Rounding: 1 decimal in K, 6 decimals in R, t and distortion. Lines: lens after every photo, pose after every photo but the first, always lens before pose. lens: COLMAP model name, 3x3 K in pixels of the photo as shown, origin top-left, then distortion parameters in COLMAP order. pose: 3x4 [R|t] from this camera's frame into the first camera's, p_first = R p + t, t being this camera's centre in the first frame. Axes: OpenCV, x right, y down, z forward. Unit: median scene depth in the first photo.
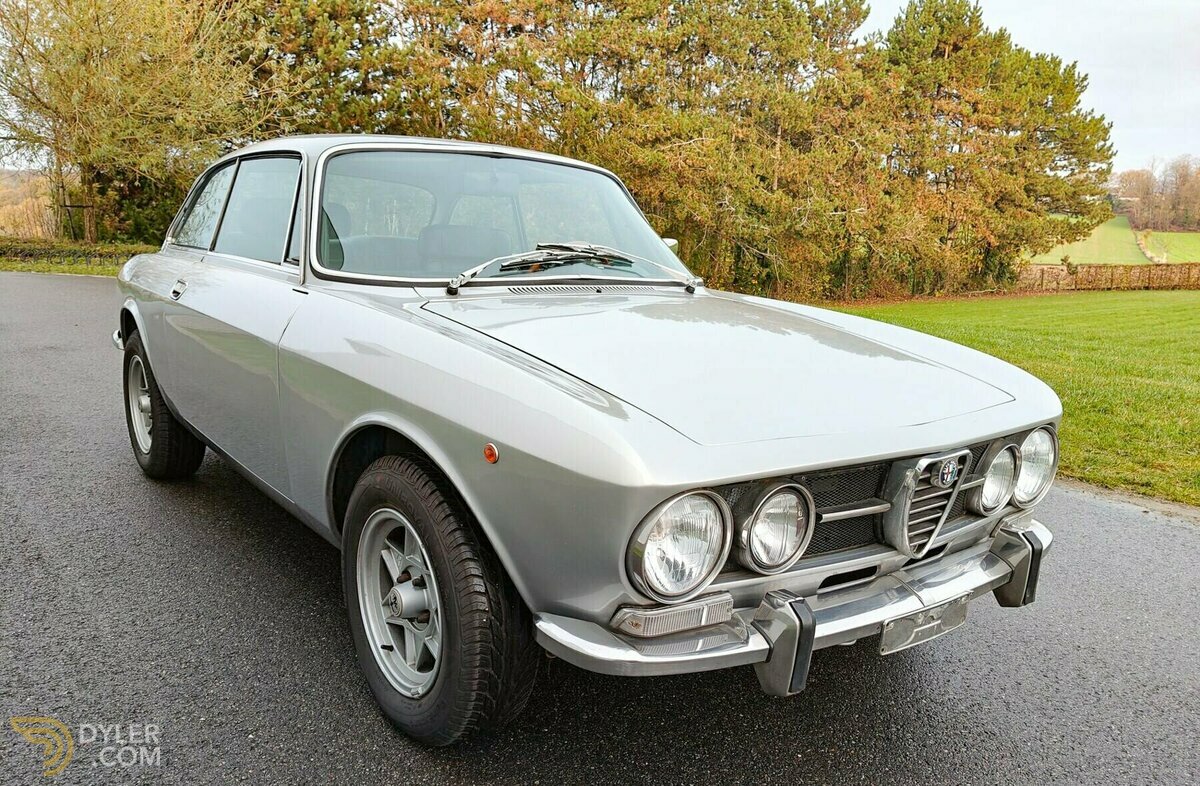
lens RADIAL K [[967.1, 0, 600.0], [0, 967.1, 393.0], [0, 0, 1]] dist [0.012558, -0.010462]
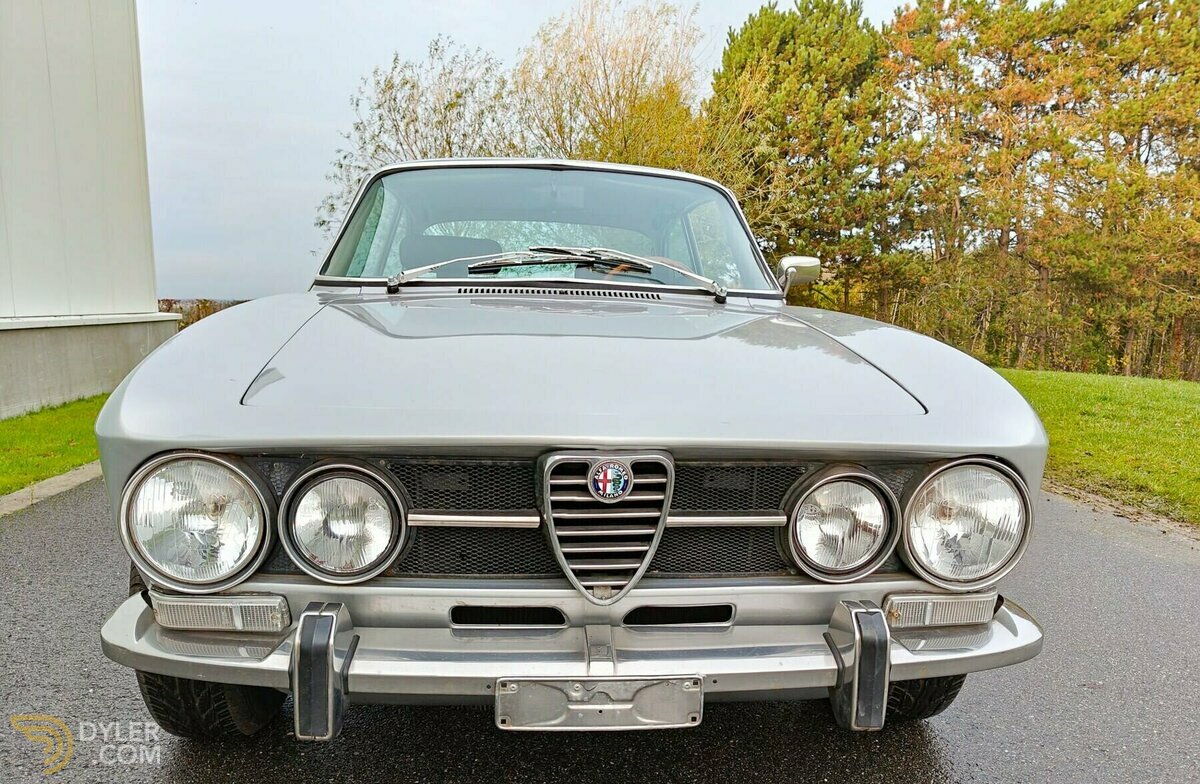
lens RADIAL K [[967.1, 0, 600.0], [0, 967.1, 392.0], [0, 0, 1]] dist [0.012558, -0.010462]
pose [[0.859726, 0.027952, -0.509990, 0.639896], [-0.078787, 0.993808, -0.078347, 0.067387], [0.504642, 0.107537, 0.856605, 0.360581]]
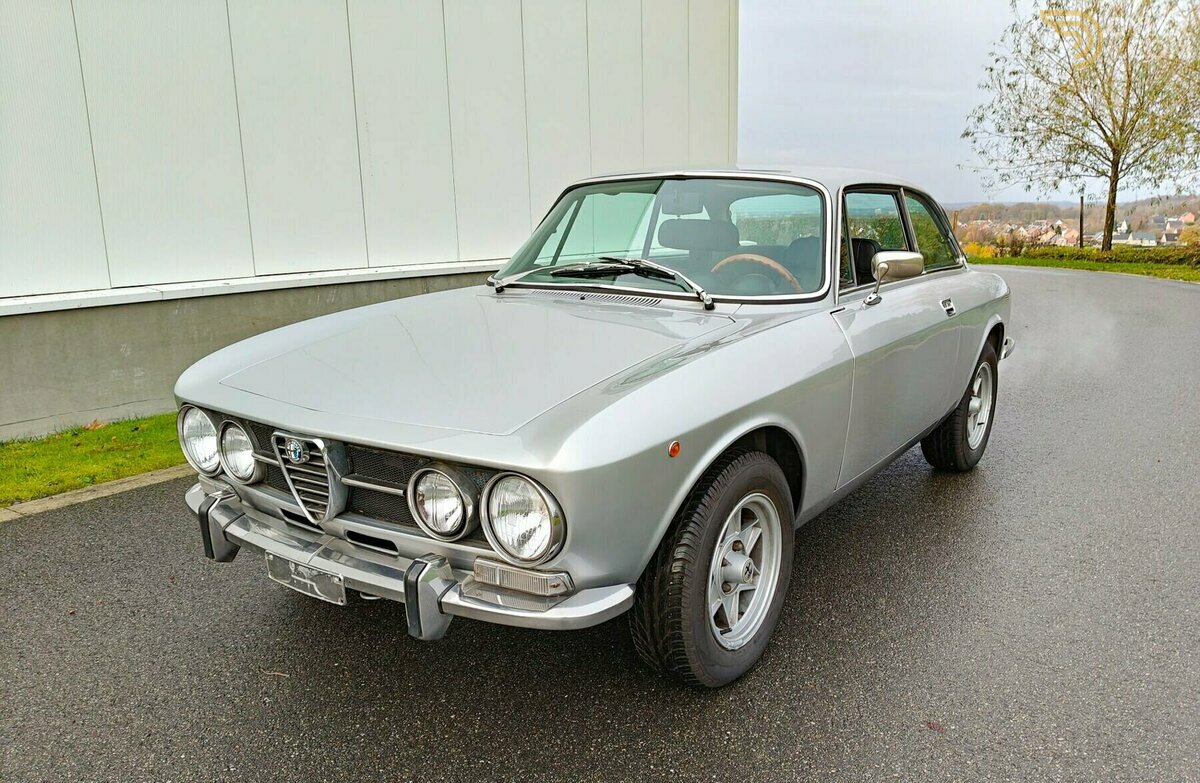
lens RADIAL K [[967.1, 0, 600.0], [0, 967.1, 391.5], [0, 0, 1]] dist [0.012558, -0.010462]
pose [[0.311213, 0.147054, -0.938894, 1.450013], [-0.148418, 0.983354, 0.104822, -0.159614], [0.938679, 0.106726, 0.327858, 0.875776]]
